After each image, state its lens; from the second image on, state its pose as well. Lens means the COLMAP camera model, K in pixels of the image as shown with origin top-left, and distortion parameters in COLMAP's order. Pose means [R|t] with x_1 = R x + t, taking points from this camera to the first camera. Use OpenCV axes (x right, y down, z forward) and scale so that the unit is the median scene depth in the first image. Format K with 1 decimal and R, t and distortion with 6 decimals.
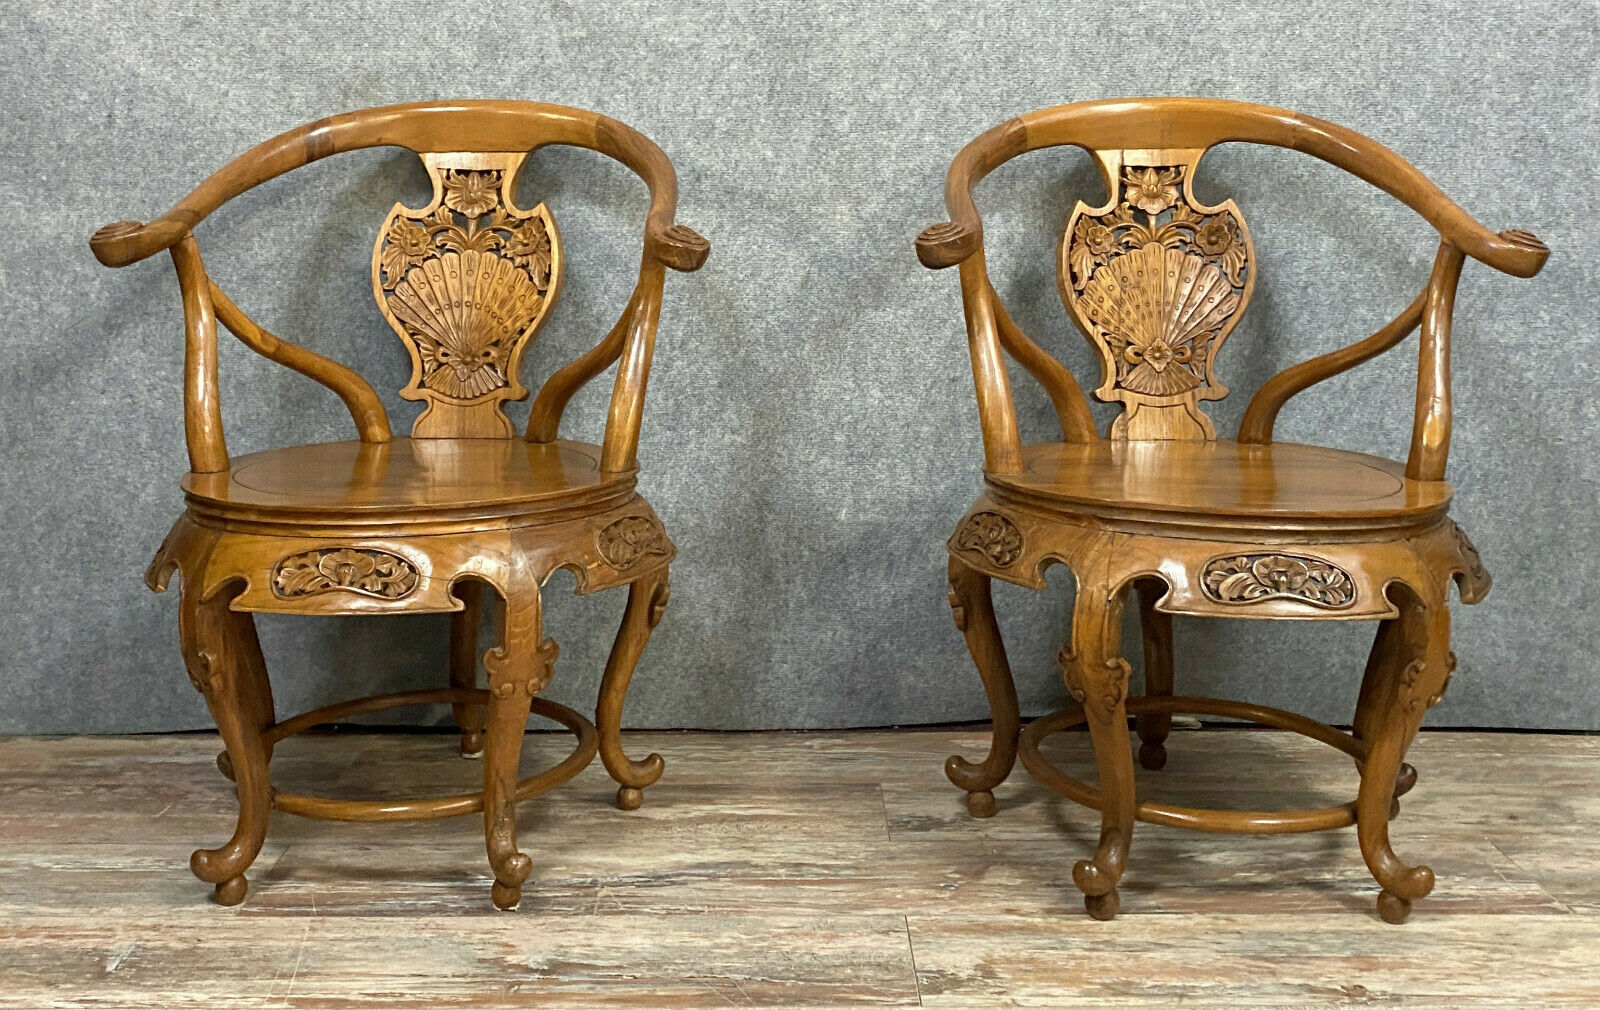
lens RADIAL K [[1619.0, 0, 781.6], [0, 1619.0, 358.4], [0, 0, 1]] dist [0.021789, 0.000000]
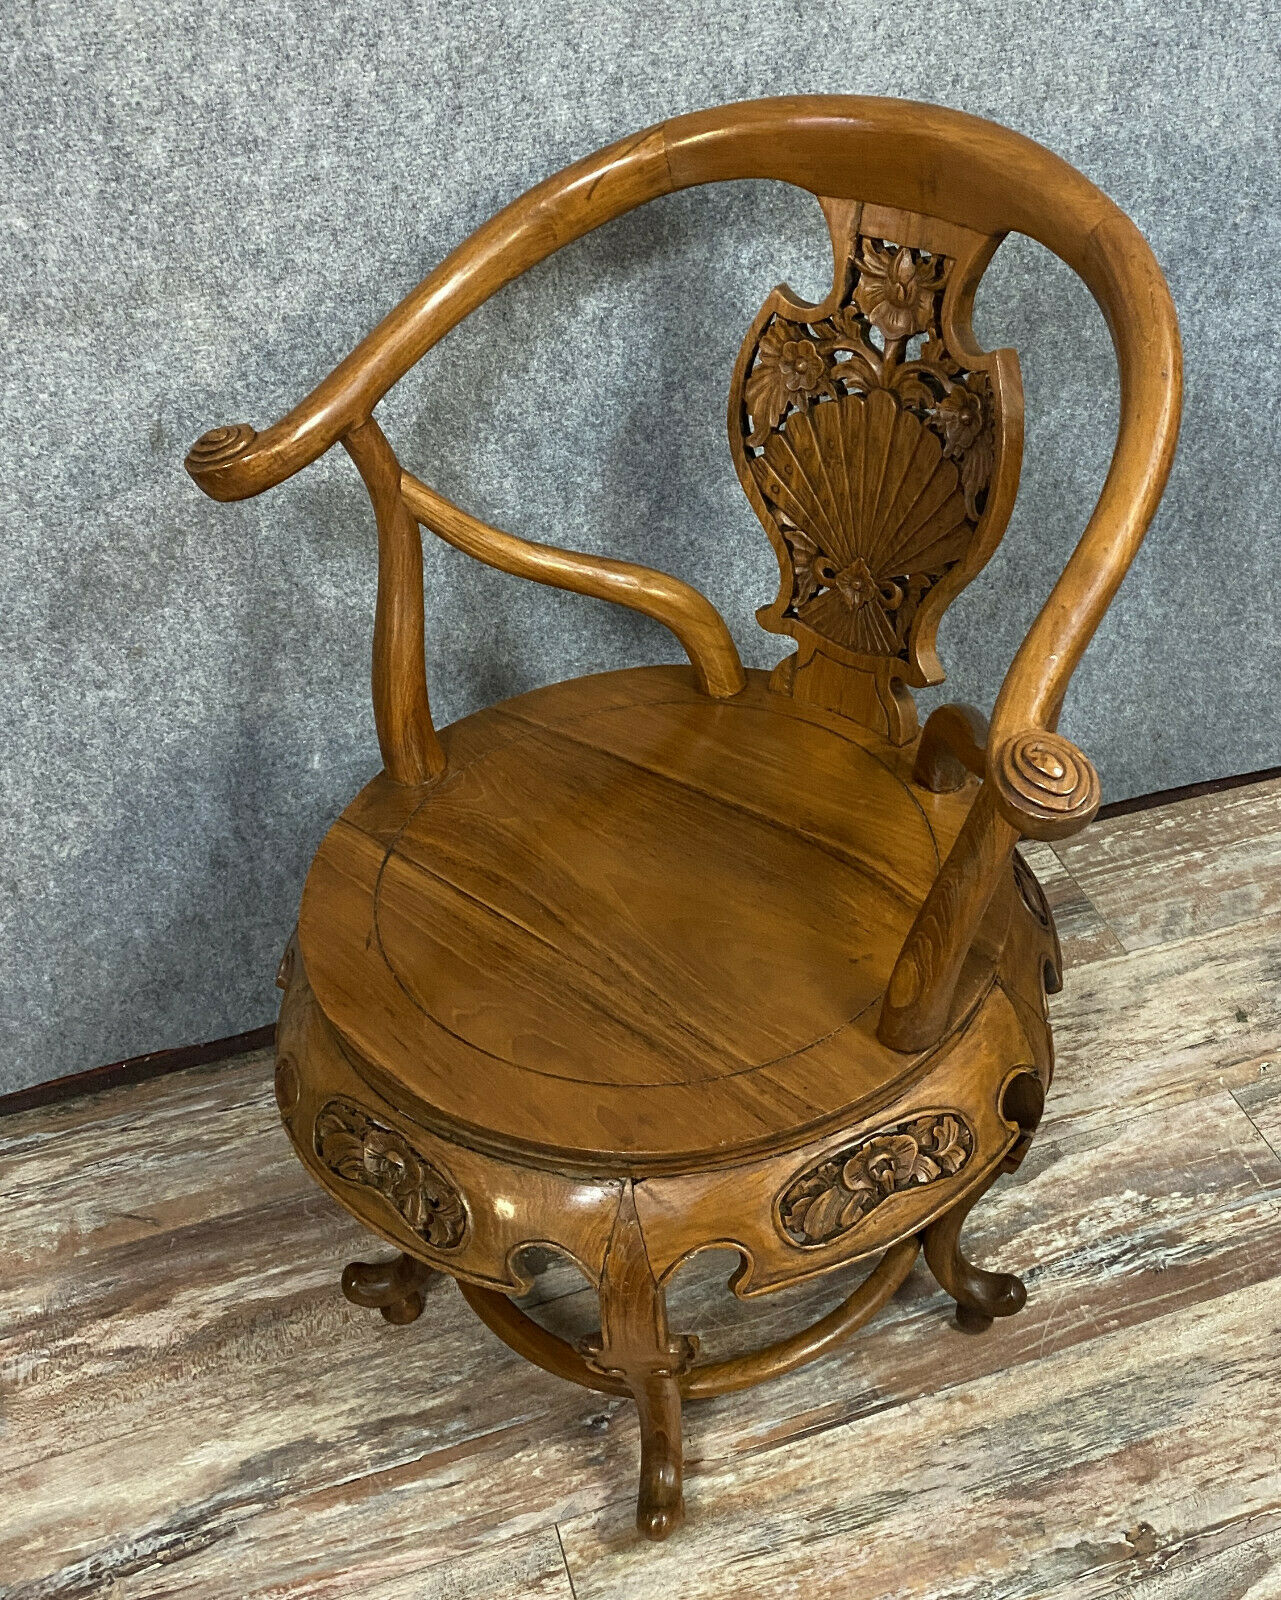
lens RADIAL K [[1760.4, 0, 789.9], [0, 1760.4, 786.4], [0, 0, 1]] dist [-0.002578, 0.000000]
pose [[0.942121, -0.232558, 0.241504, 0.048905], [0.060794, 0.826878, 0.559086, -0.292292], [-0.329714, -0.512045, 0.793157, 0.404830]]
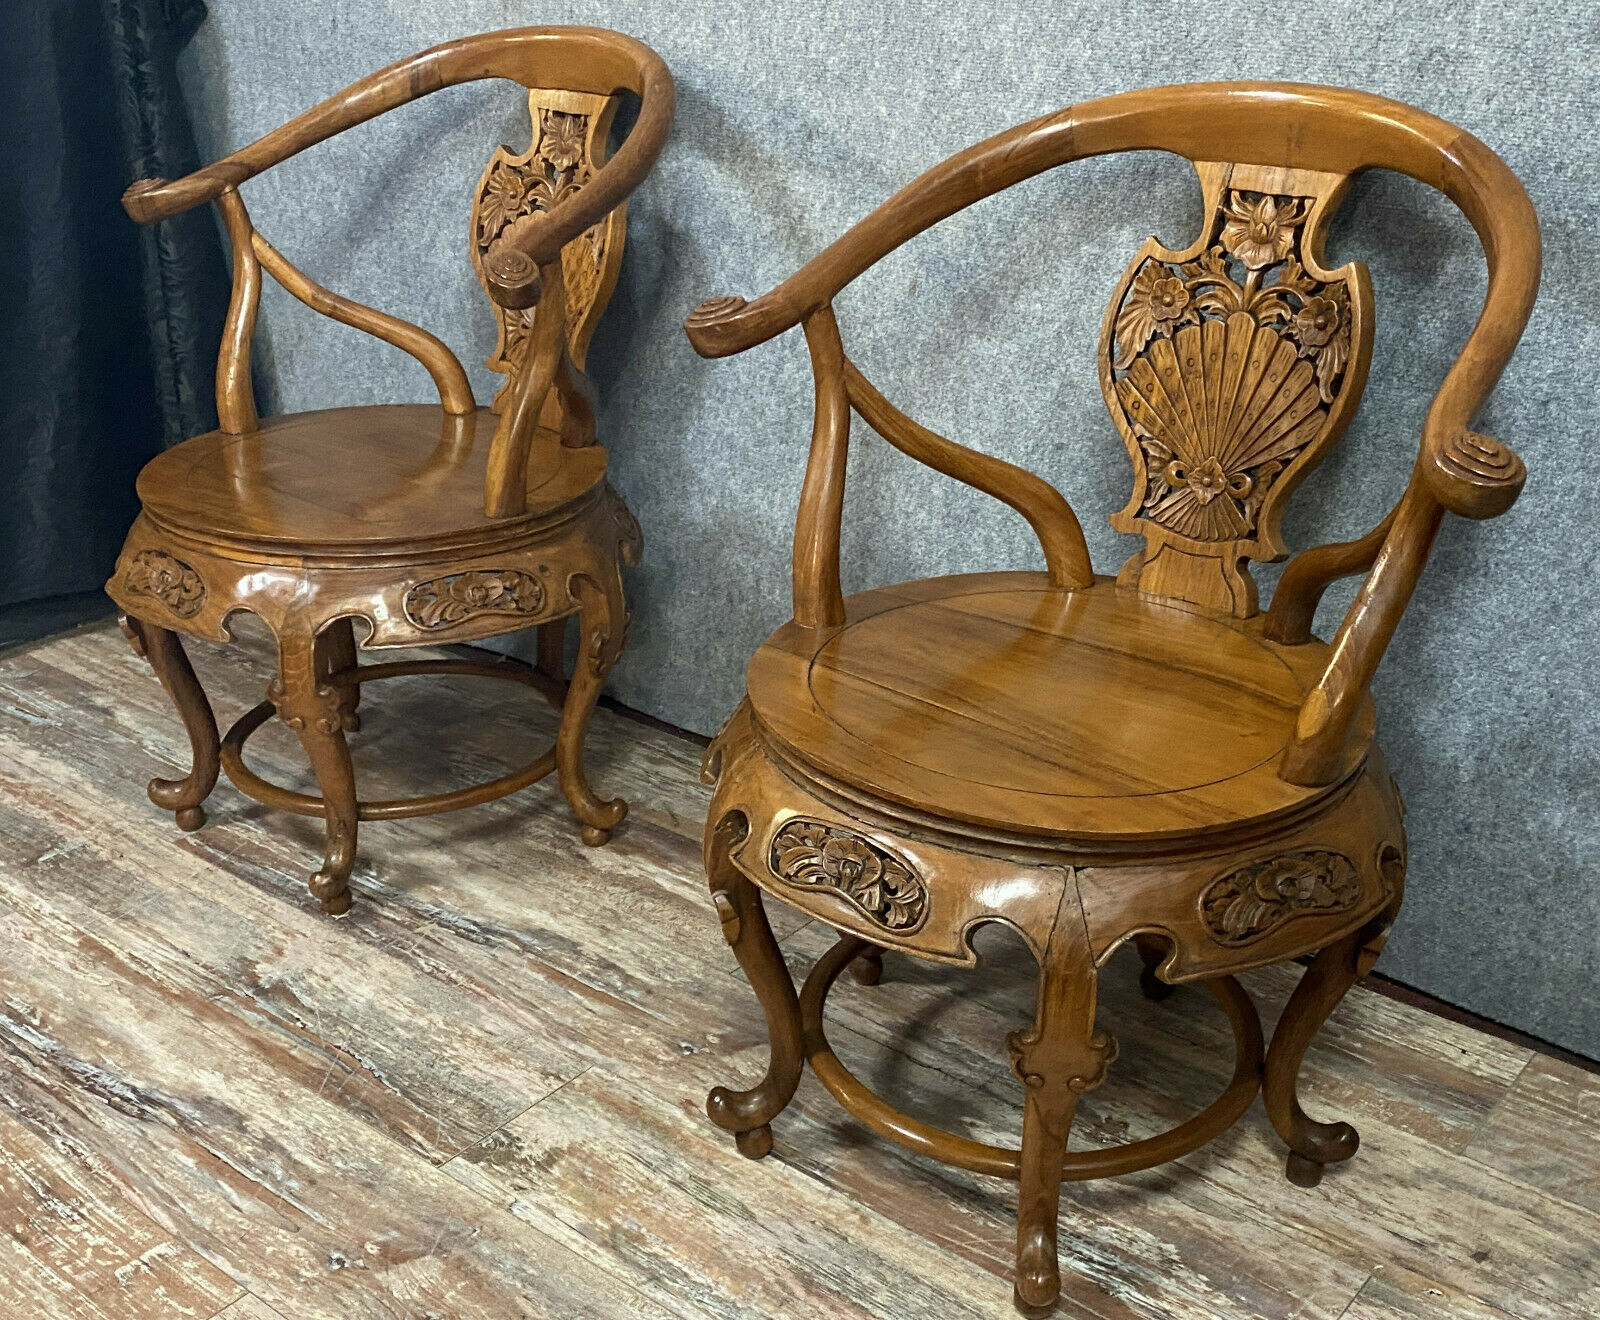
lens RADIAL K [[1808.2, 0, 821.9], [0, 1808.2, 688.7], [0, 0, 1]] dist [0.051609, 0.000000]
pose [[0.780993, 0.258785, -0.568401, 0.561403], [-0.062819, 0.938047, 0.340766, -0.170888], [0.621372, -0.230429, 0.748865, 0.286623]]
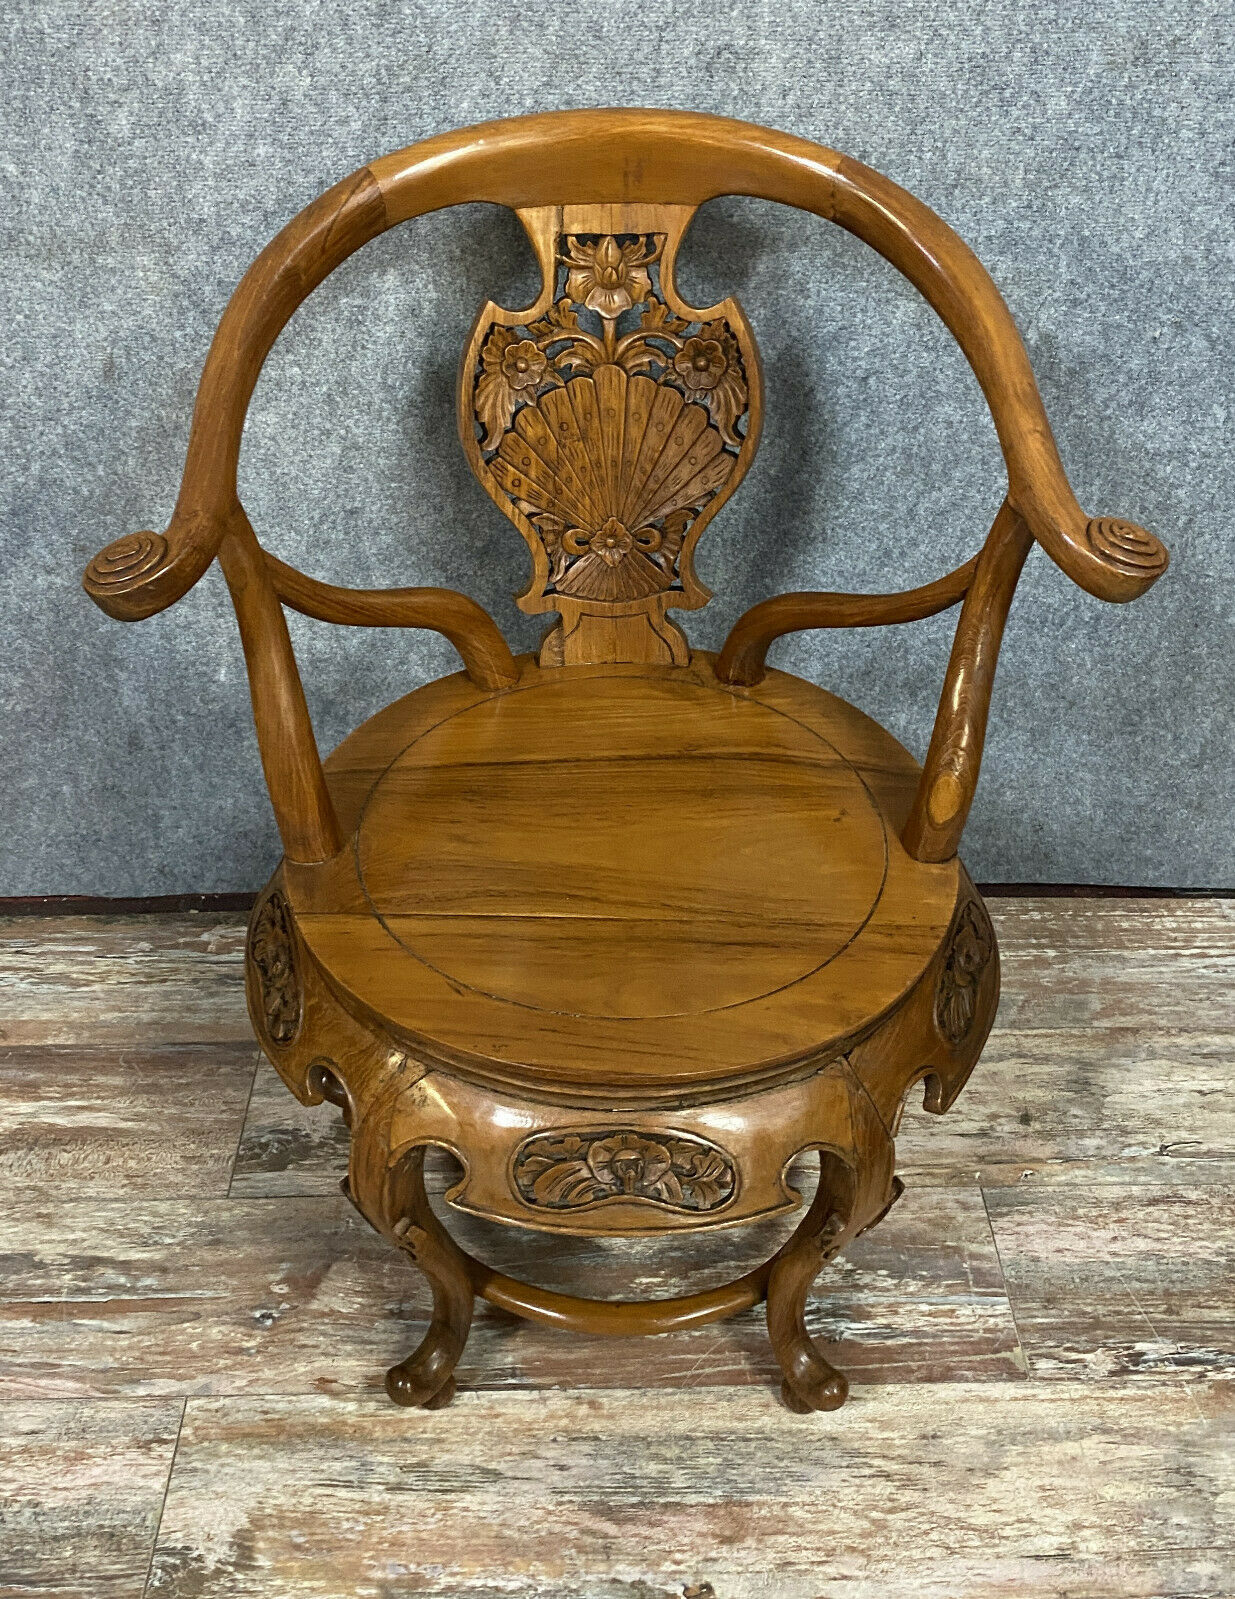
lens RADIAL K [[1564.0, 0, 610.4], [0, 1564.0, 708.3], [0, 0, 1]] dist [0.002163, 0.000000]
pose [[0.999853, -0.012376, 0.011860, 0.220320], [0.004728, 0.864174, 0.503171, -0.260603], [-0.016477, -0.503041, 0.864105, 0.405411]]
